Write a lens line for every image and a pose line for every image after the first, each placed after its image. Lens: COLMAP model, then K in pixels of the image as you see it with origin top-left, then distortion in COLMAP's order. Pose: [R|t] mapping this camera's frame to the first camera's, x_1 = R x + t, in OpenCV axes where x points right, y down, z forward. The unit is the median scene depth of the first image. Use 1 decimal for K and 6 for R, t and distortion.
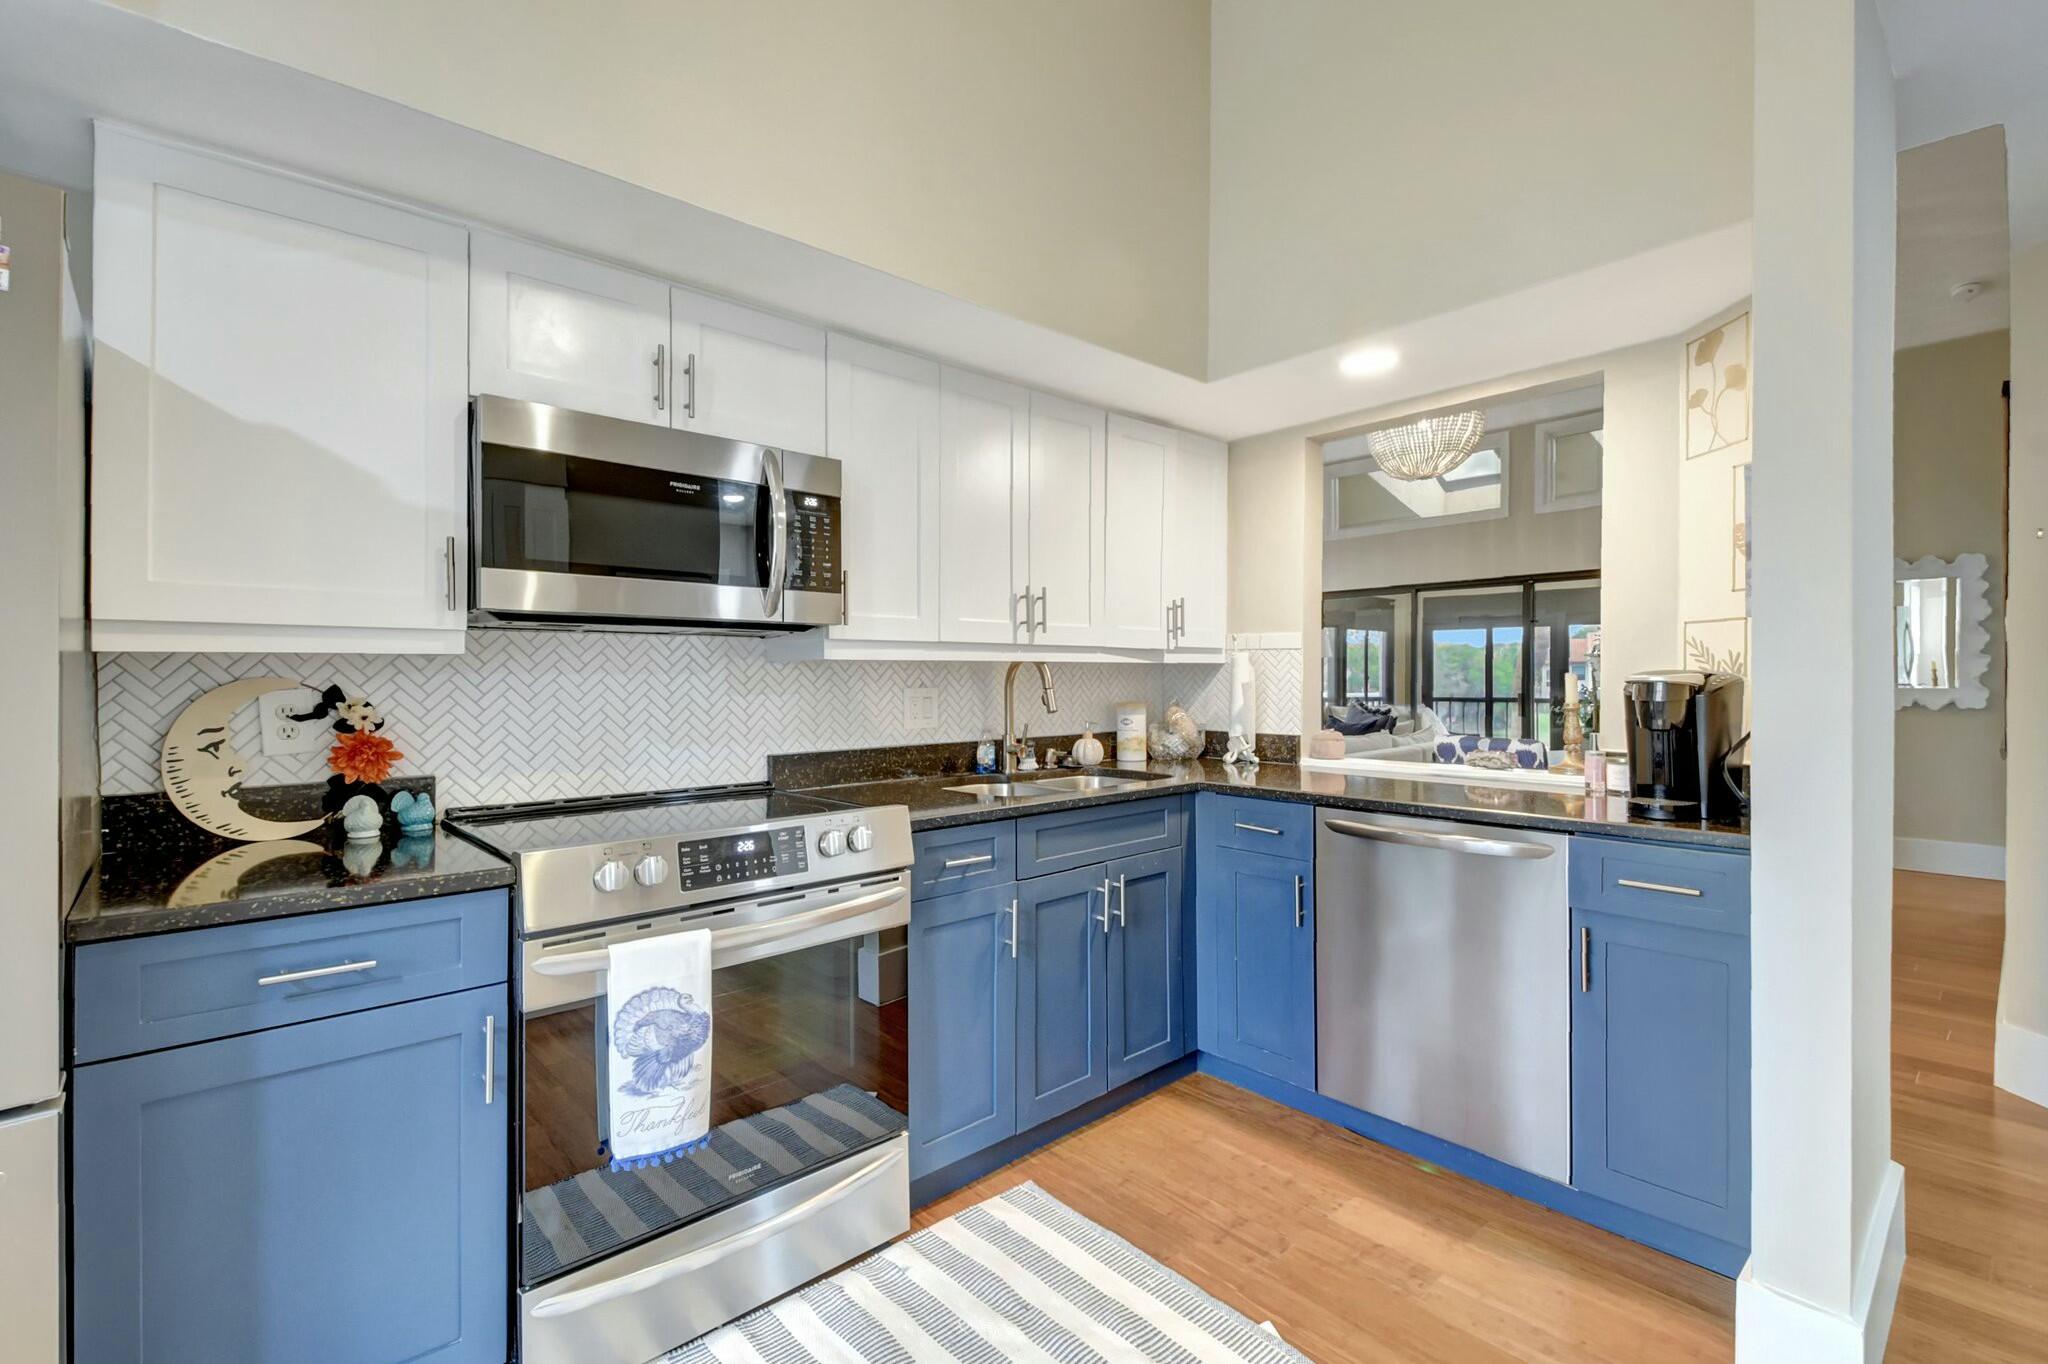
lens RADIAL K [[916.3, 0, 1024.2], [0, 916.3, 669.4], [0, 0, 1]] dist [0.053375, -0.033934]
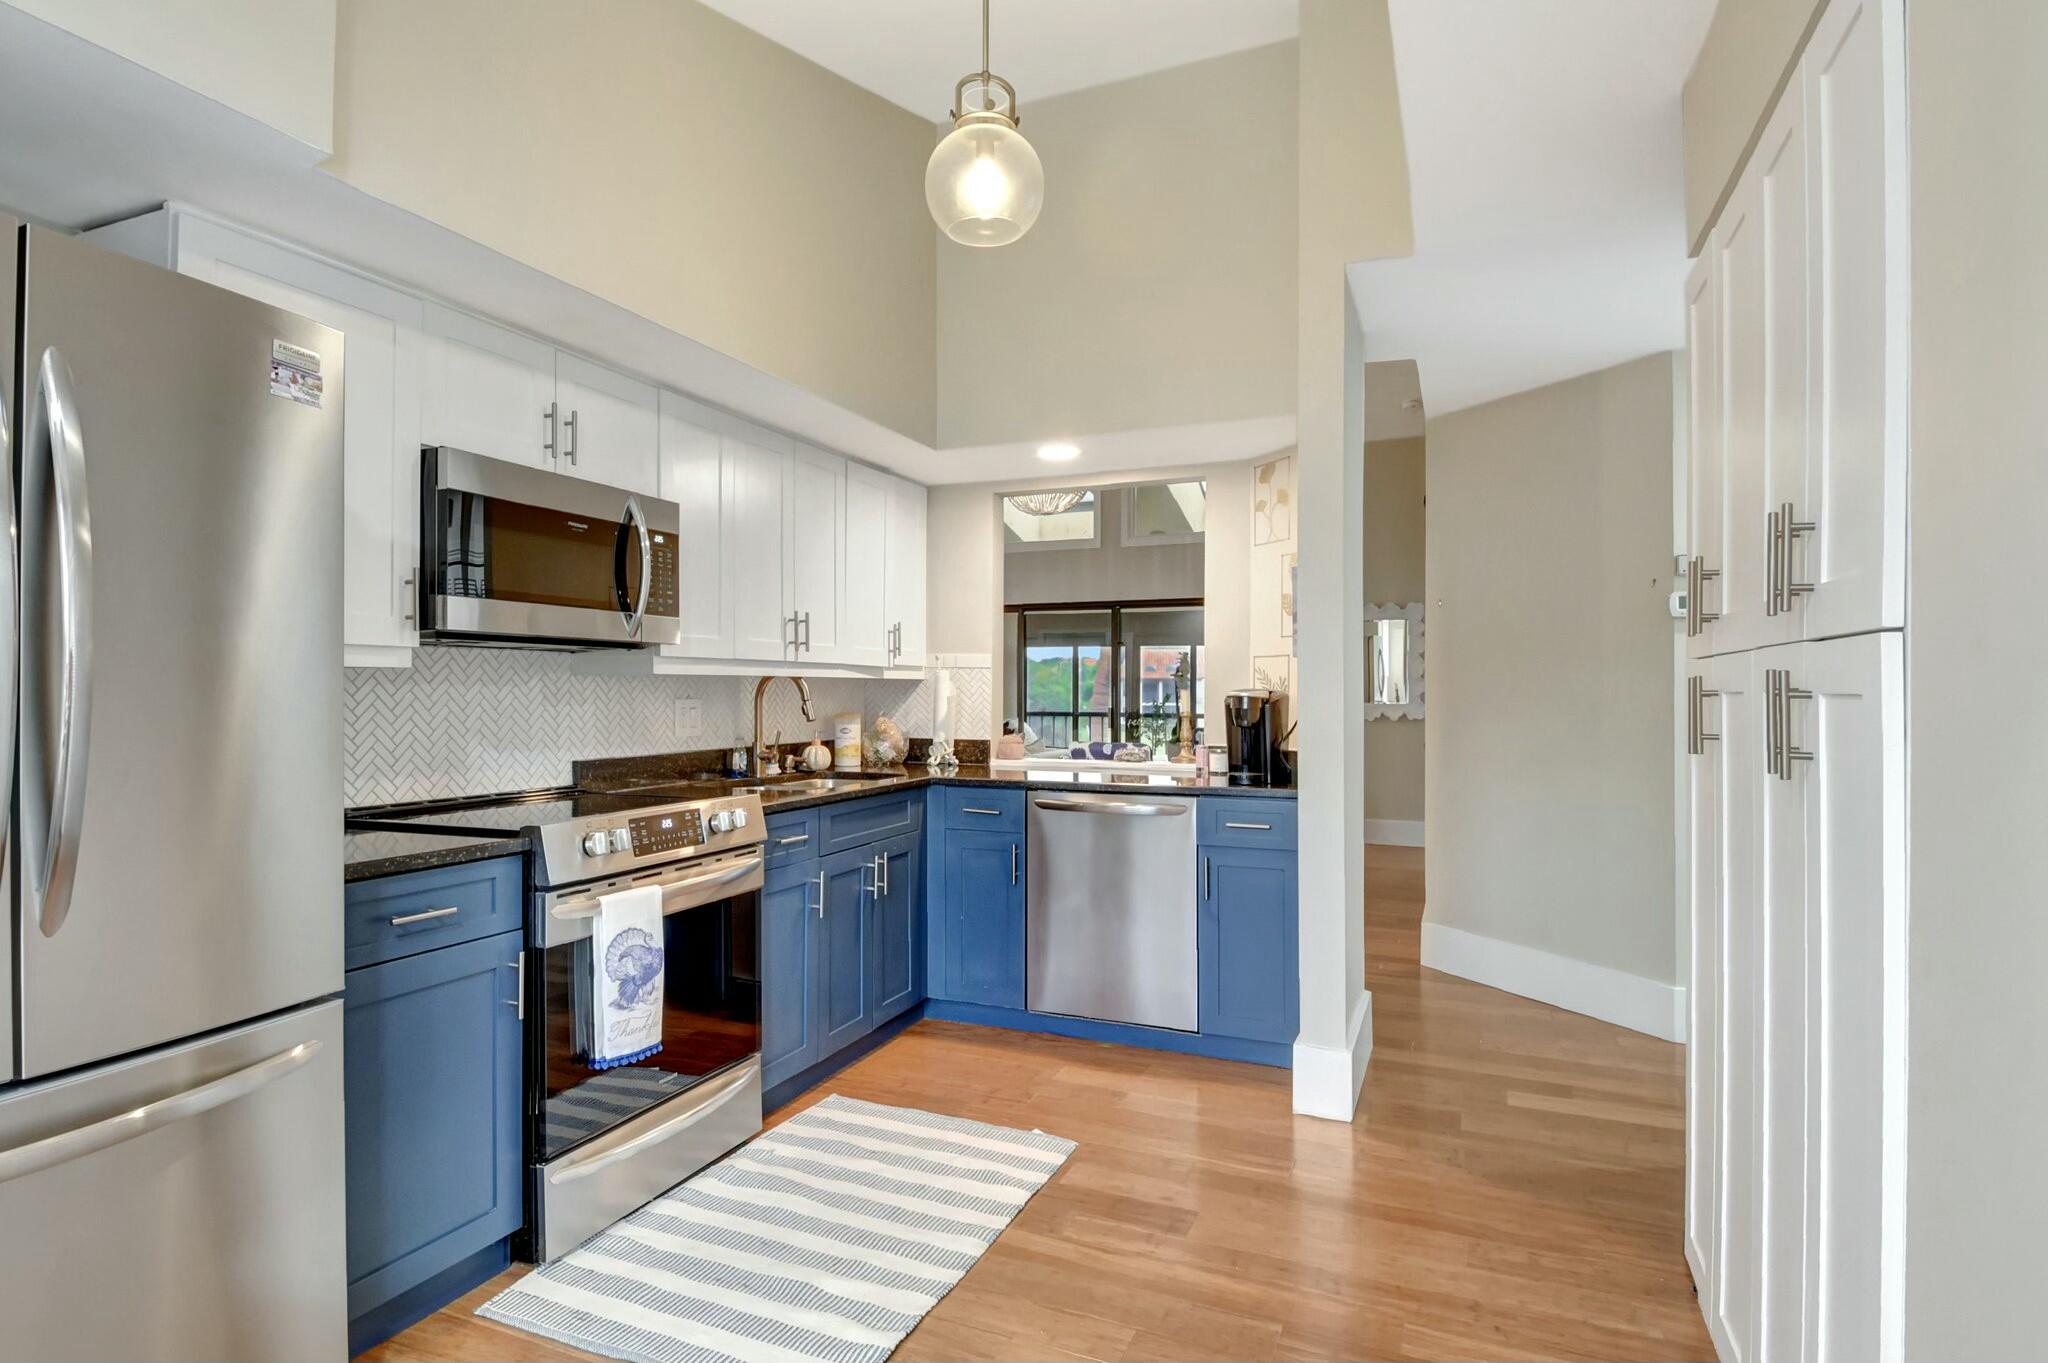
lens RADIAL K [[1034.7, 0, 1024.0], [0, 1034.7, 681.5], [0, 0, 1]] dist [0.001354, 0.000080]
pose [[0.909054, 0.007775, 0.416605, -0.306302], [-0.007030, 0.999970, -0.003323, -0.000099], [-0.416619, 0.000092, 0.909081, -0.329699]]
